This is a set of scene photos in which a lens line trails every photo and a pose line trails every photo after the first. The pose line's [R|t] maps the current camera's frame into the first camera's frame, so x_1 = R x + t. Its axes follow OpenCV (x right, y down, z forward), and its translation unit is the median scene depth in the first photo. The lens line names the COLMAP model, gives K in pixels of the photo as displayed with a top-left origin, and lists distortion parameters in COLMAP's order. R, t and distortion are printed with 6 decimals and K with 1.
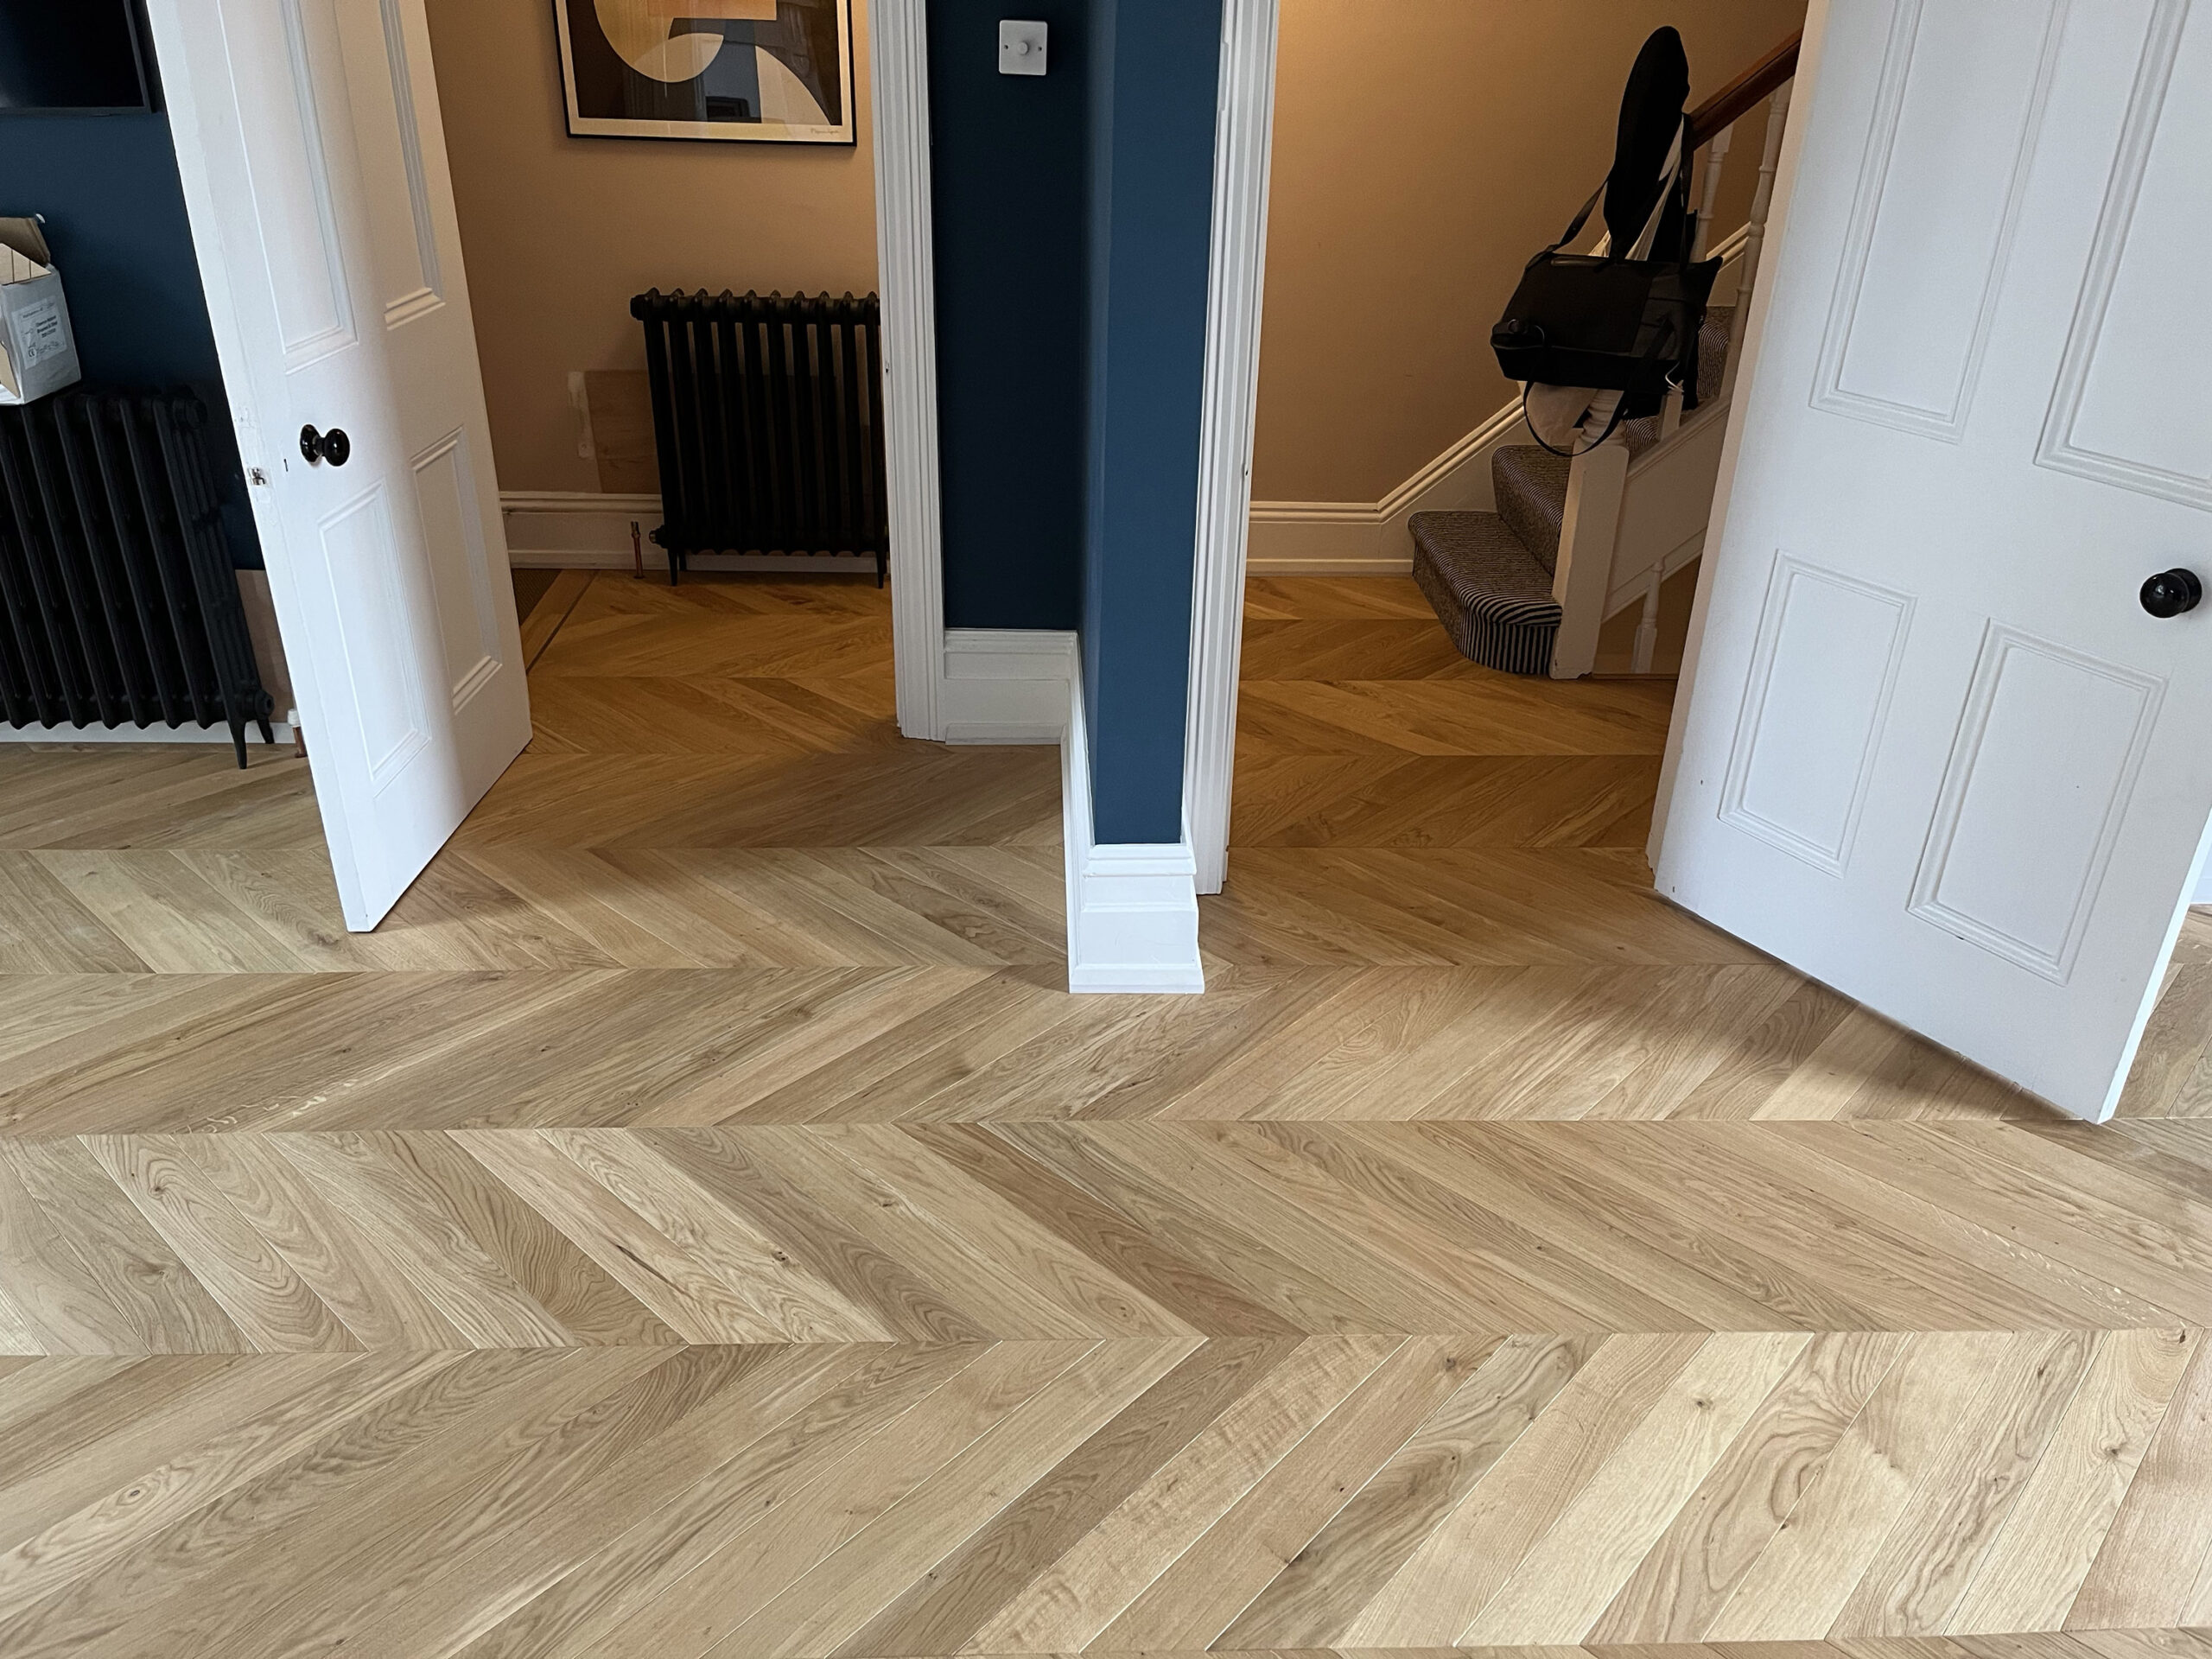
lens RADIAL K [[1689.5, 0, 1106.0], [0, 1689.5, 829.5], [0, 0, 1]] dist [0.062539, -0.078861]
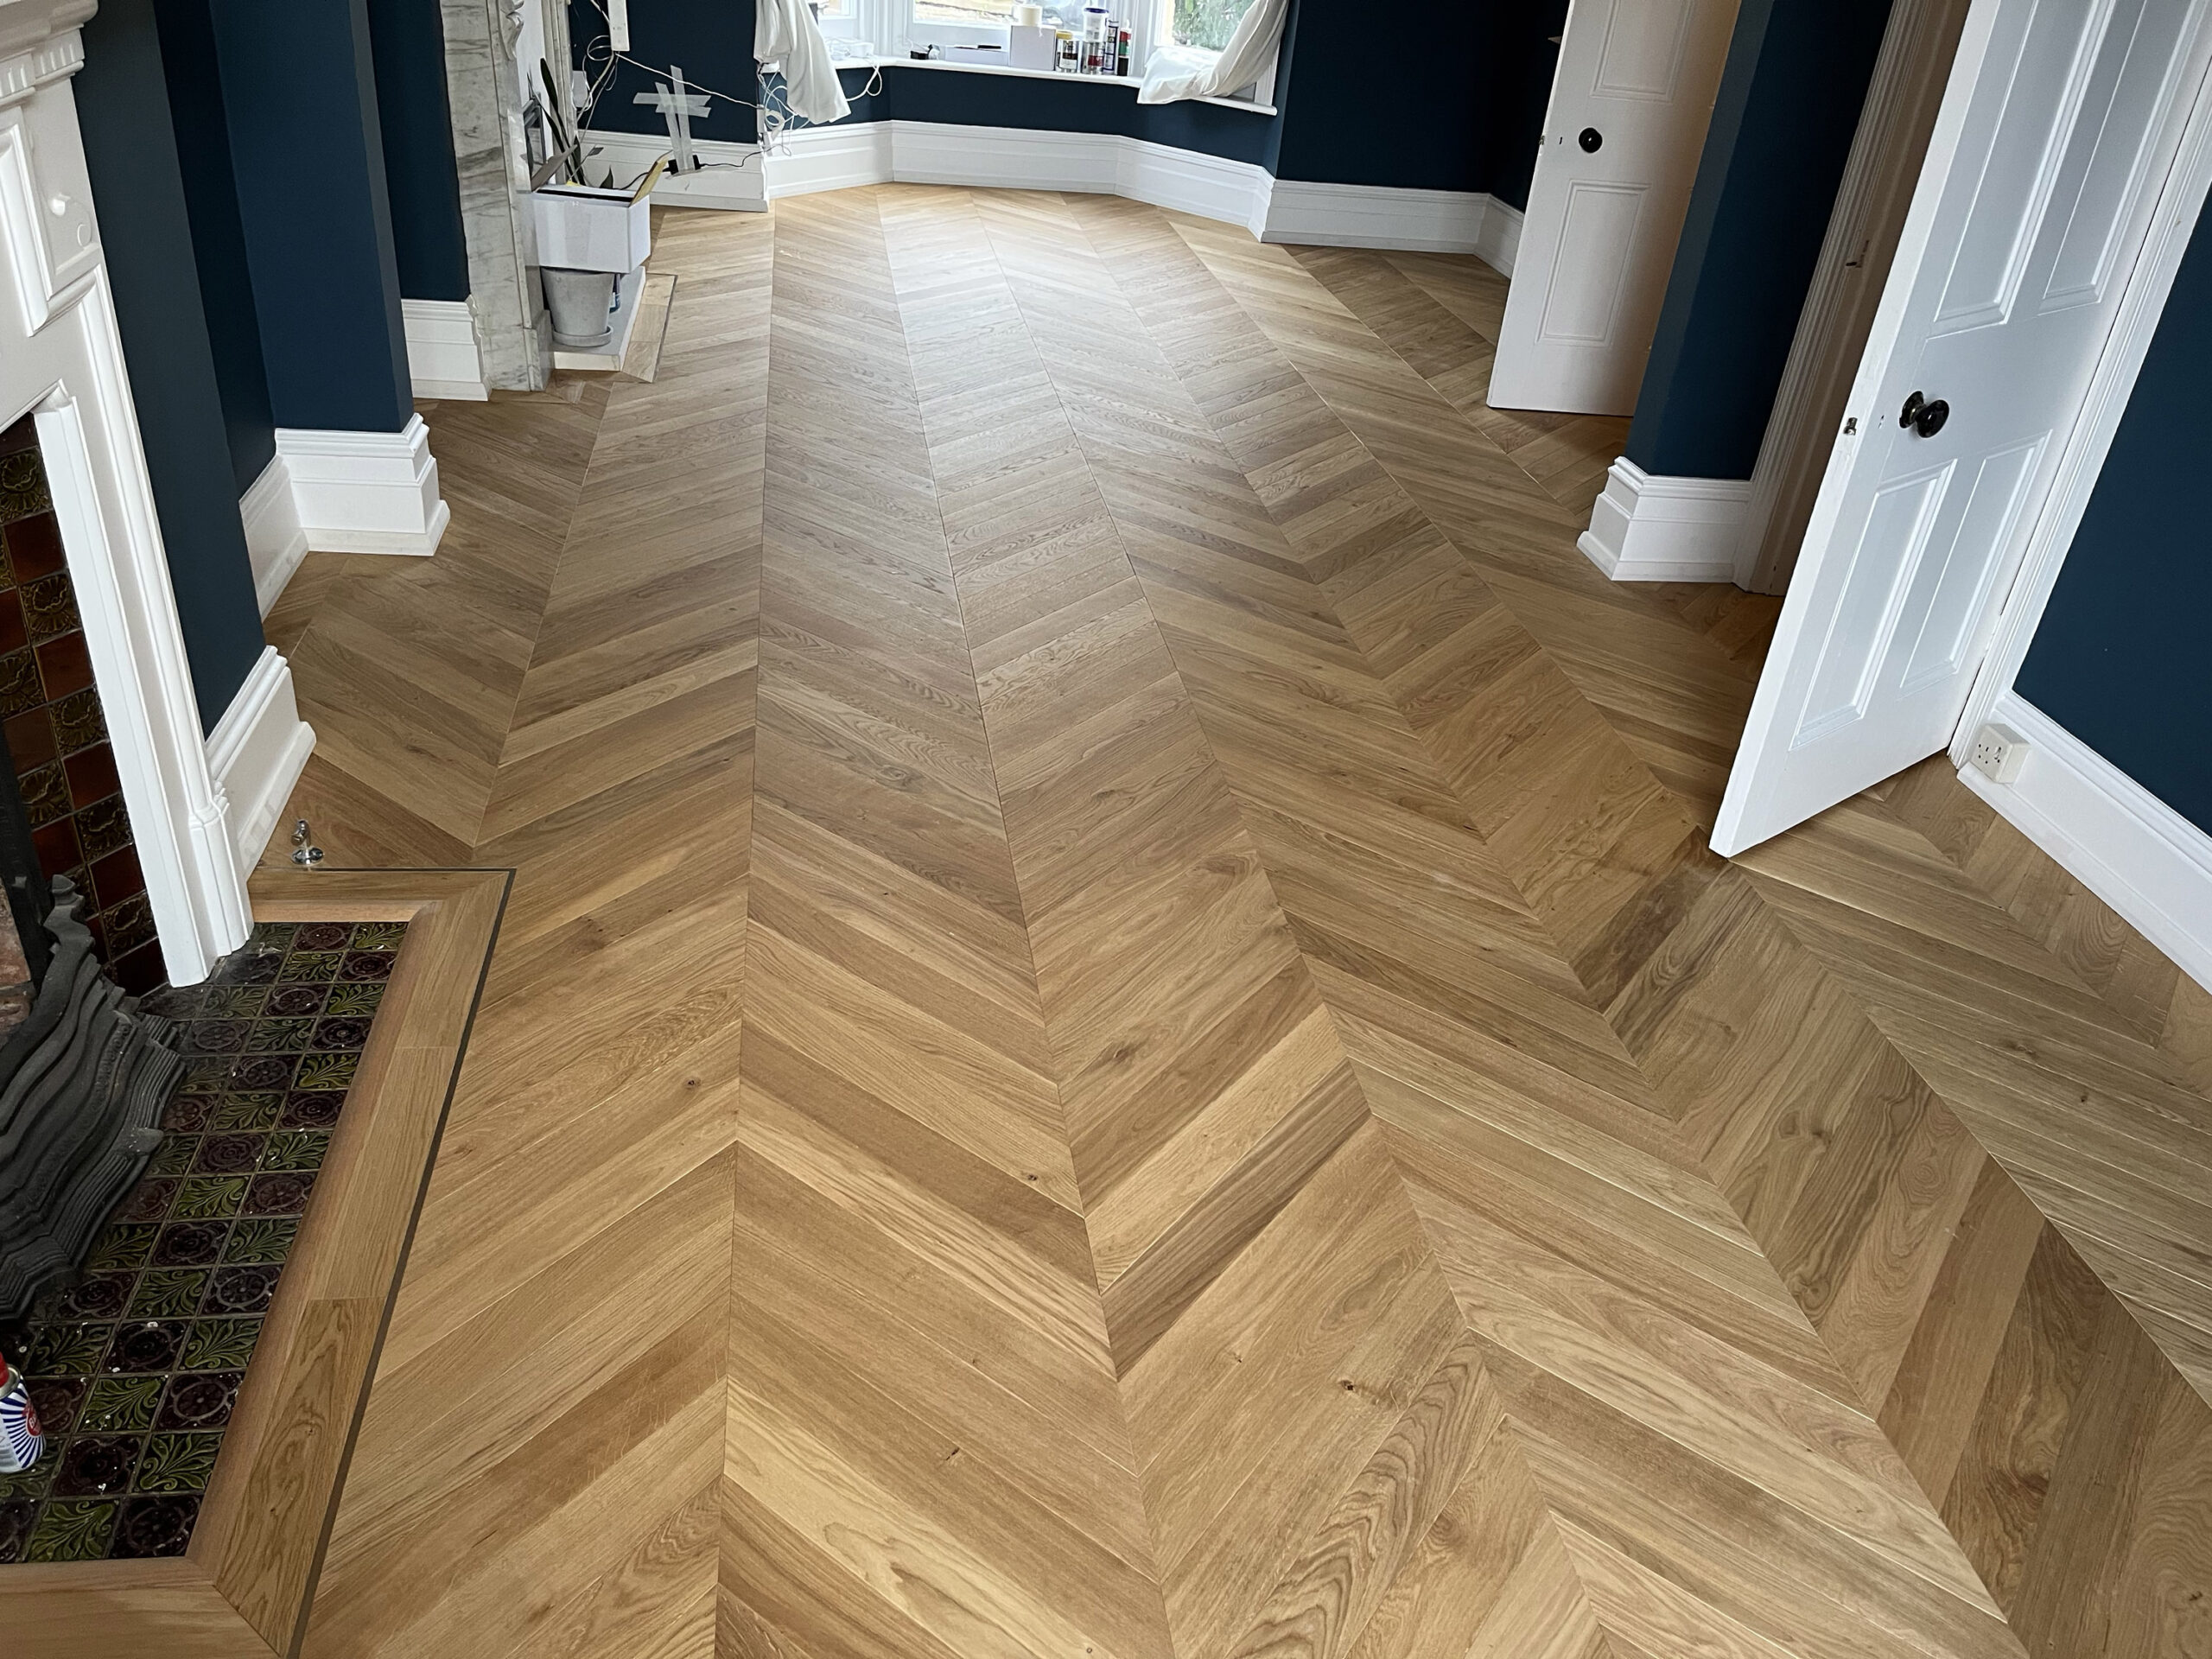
lens RADIAL K [[1689.5, 0, 1106.0], [0, 1689.5, 829.5], [0, 0, 1]] dist [0.062539, -0.078861]
pose [[0.122907, 0.500149, -0.857173, 1.516282], [-0.531930, 0.762373, 0.368563, -0.055235], [0.837821, 0.410657, 0.359745, 0.187857]]
